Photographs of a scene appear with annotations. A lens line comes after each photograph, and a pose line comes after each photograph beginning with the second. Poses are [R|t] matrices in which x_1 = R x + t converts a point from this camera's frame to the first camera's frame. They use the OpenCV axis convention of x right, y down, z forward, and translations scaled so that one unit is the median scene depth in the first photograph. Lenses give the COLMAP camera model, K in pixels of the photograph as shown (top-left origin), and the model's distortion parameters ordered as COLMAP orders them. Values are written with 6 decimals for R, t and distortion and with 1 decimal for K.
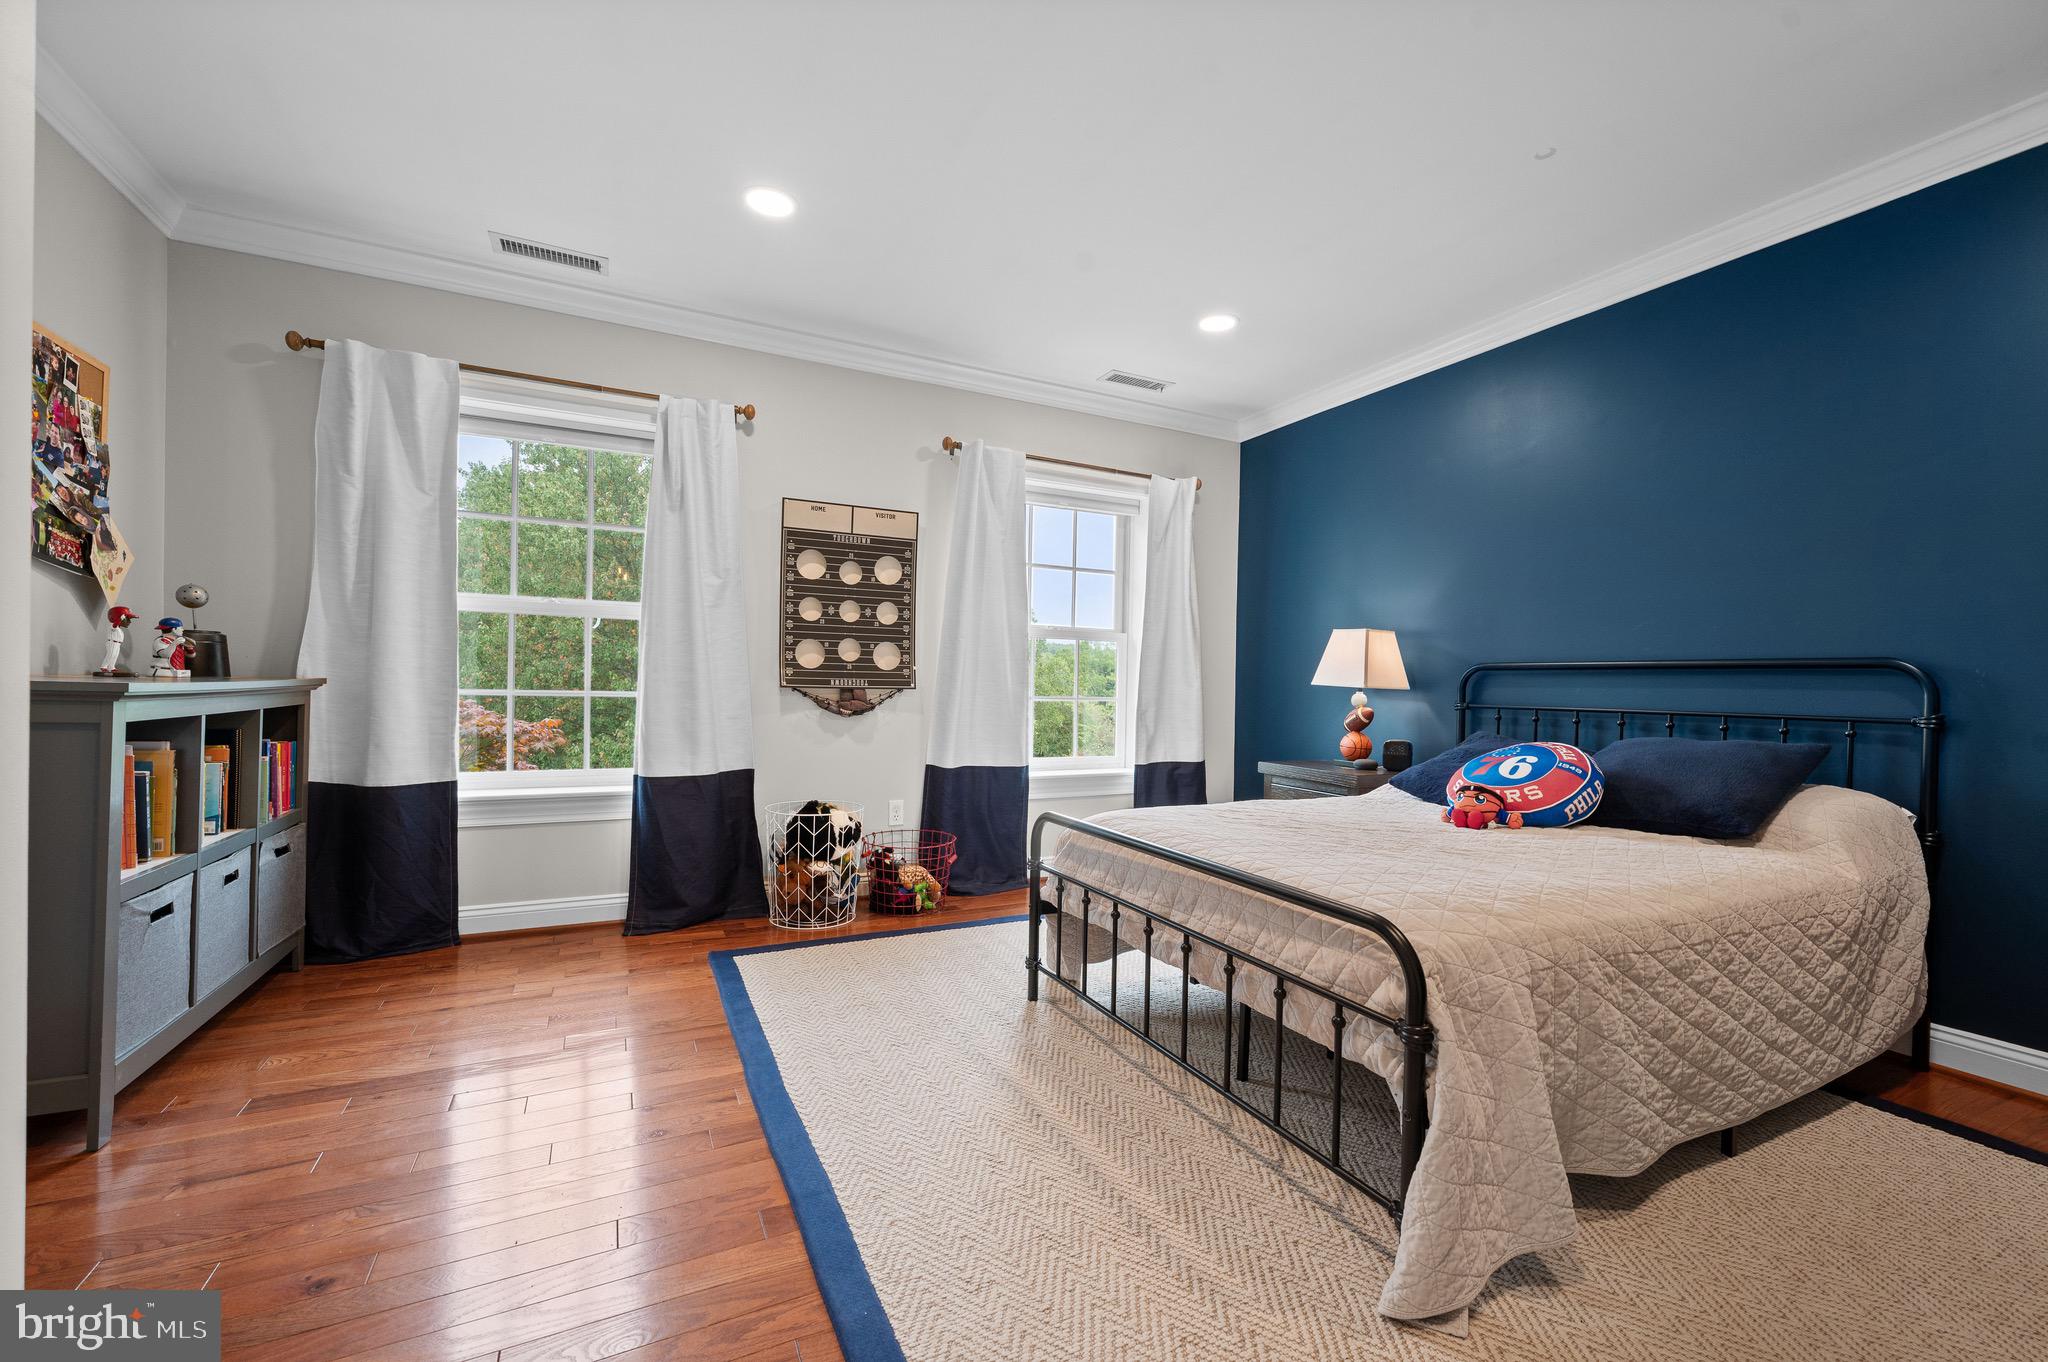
lens RADIAL K [[824.6, 0, 1019.7], [0, 824.6, 687.4], [0, 0, 1]] dist [-0.002705, 0.001164]
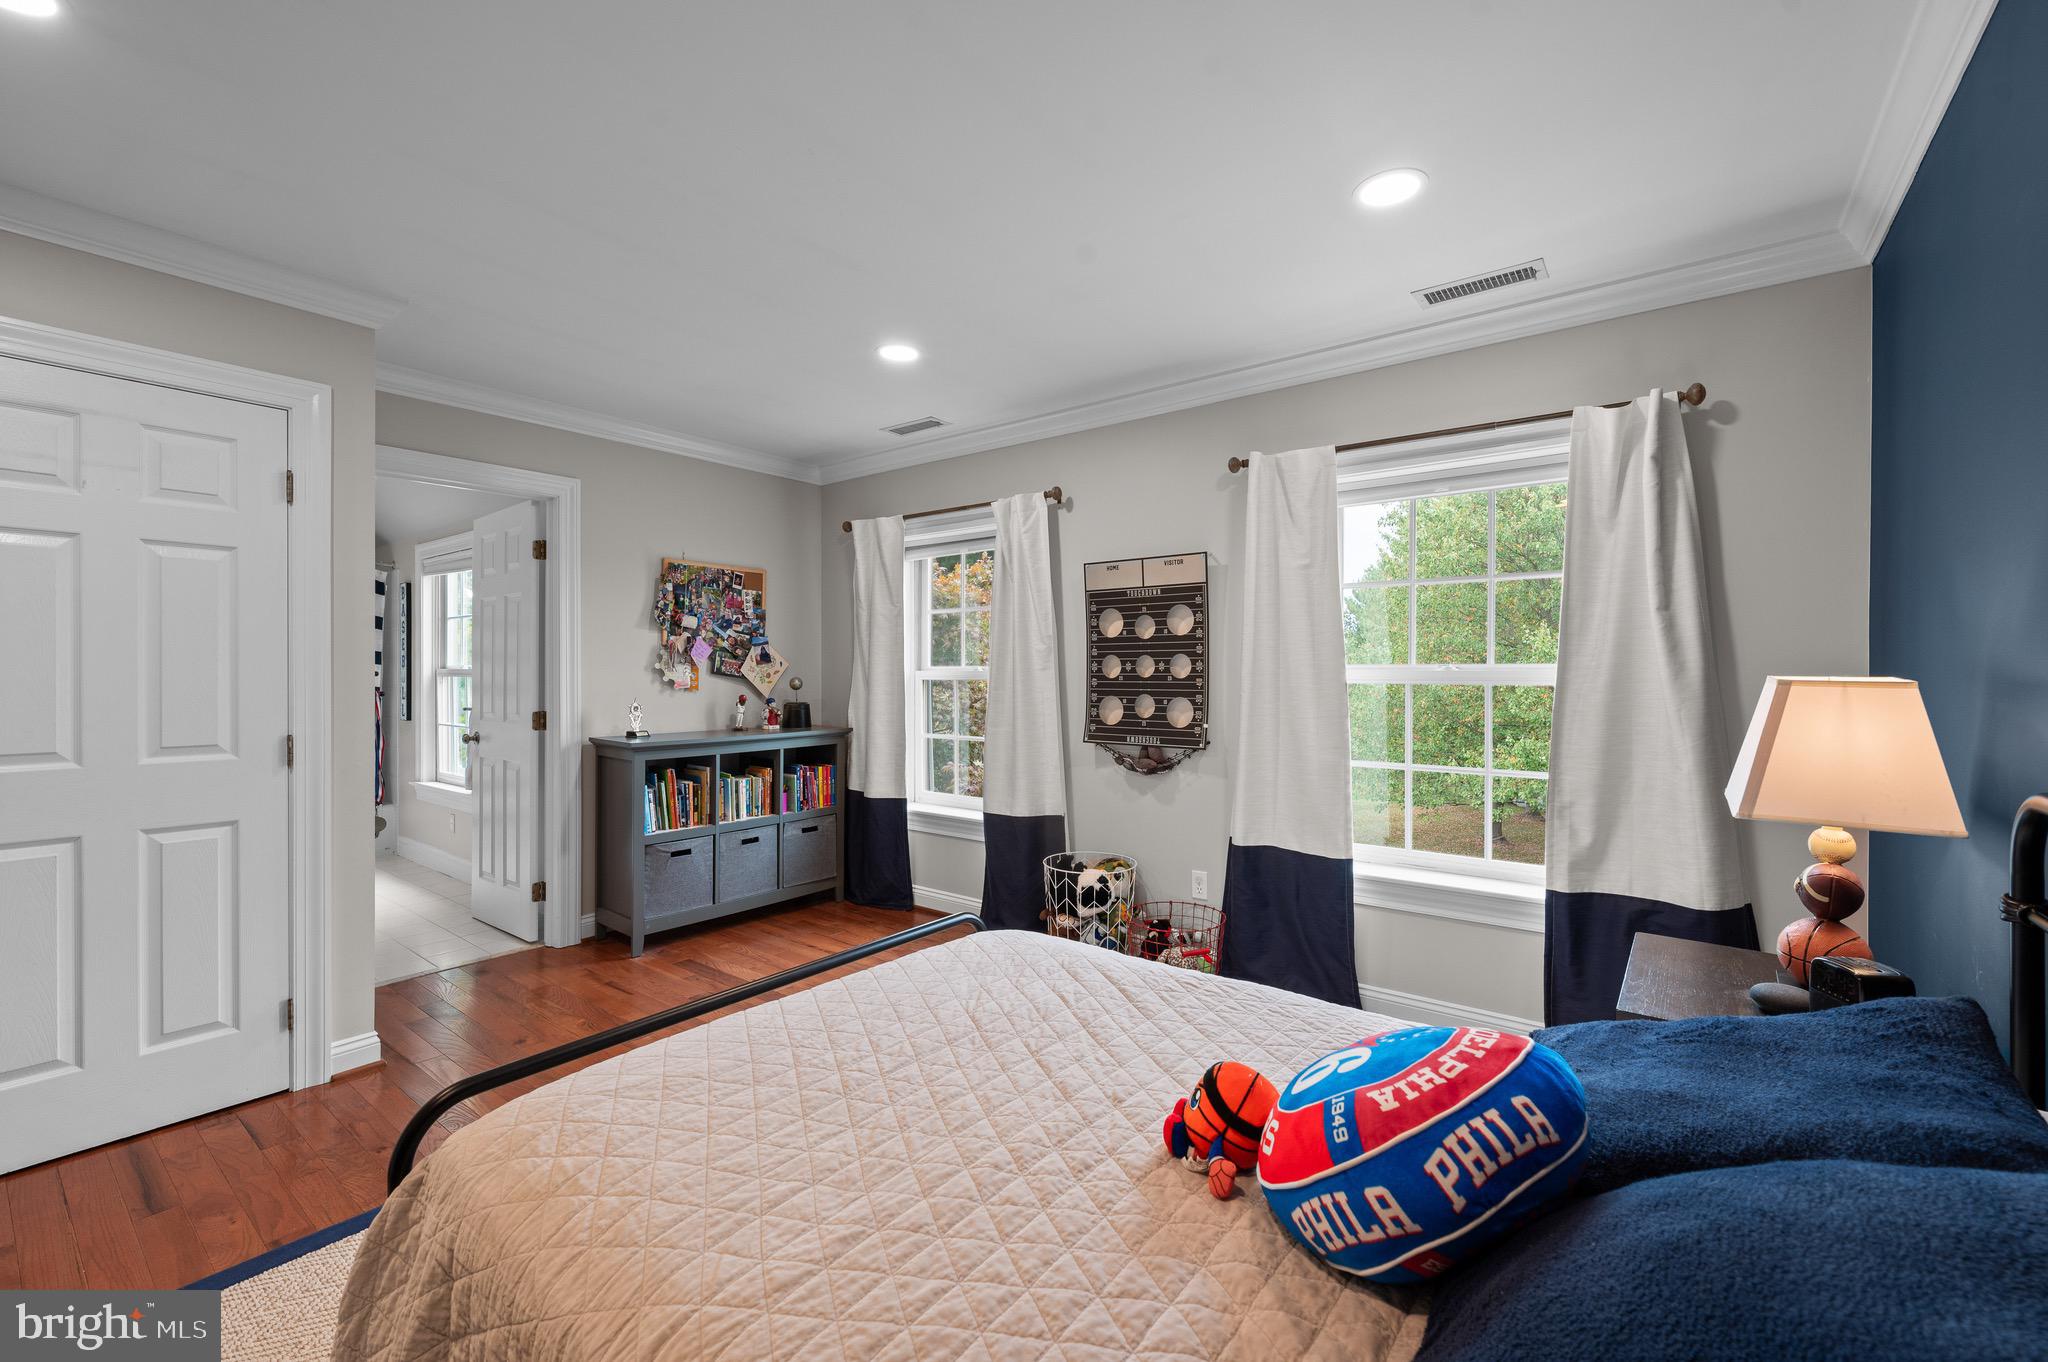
lens RADIAL K [[824.6, 0, 1033.0], [0, 824.6, 680.0], [0, 0, 1]] dist [-0.002705, 0.001164]
pose [[0.448853, -0.016451, -0.893454, 0.614354], [0.000988, 0.999839, -0.017913, -0.060118], [0.893605, 0.007158, 0.448797, 0.453613]]
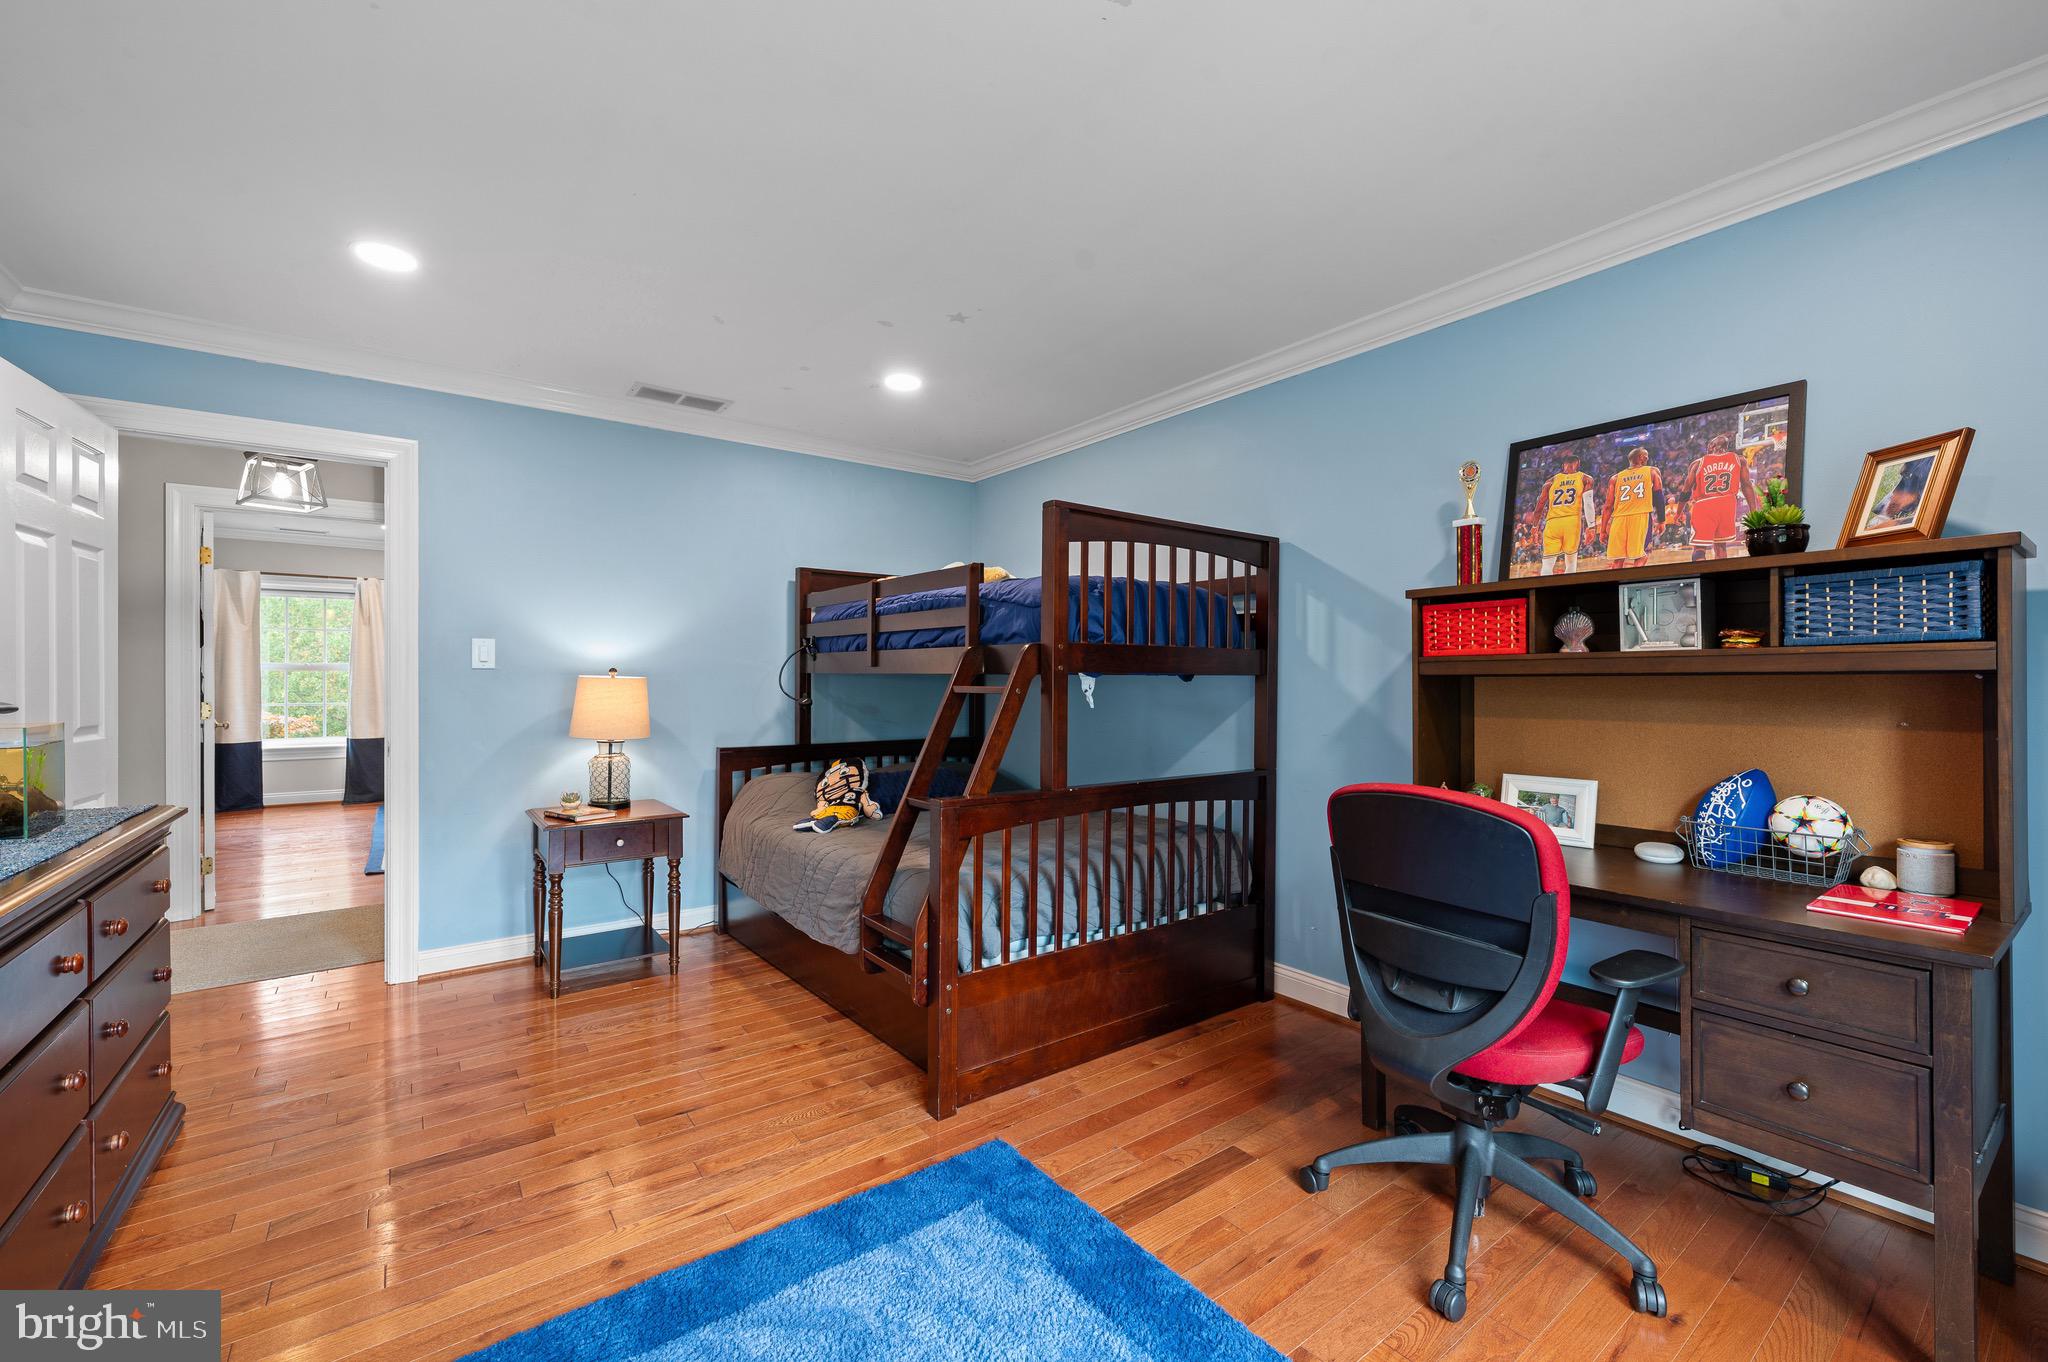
lens RADIAL K [[824.6, 0, 1037.6], [0, 824.6, 678.7], [0, 0, 1]] dist [-0.002705, 0.001164]
pose [[0.982450, -0.015871, 0.185850, 0.918716], [0.017350, 0.999829, -0.006334, -0.014249], [-0.185718, 0.009447, 0.982558, -1.488890]]
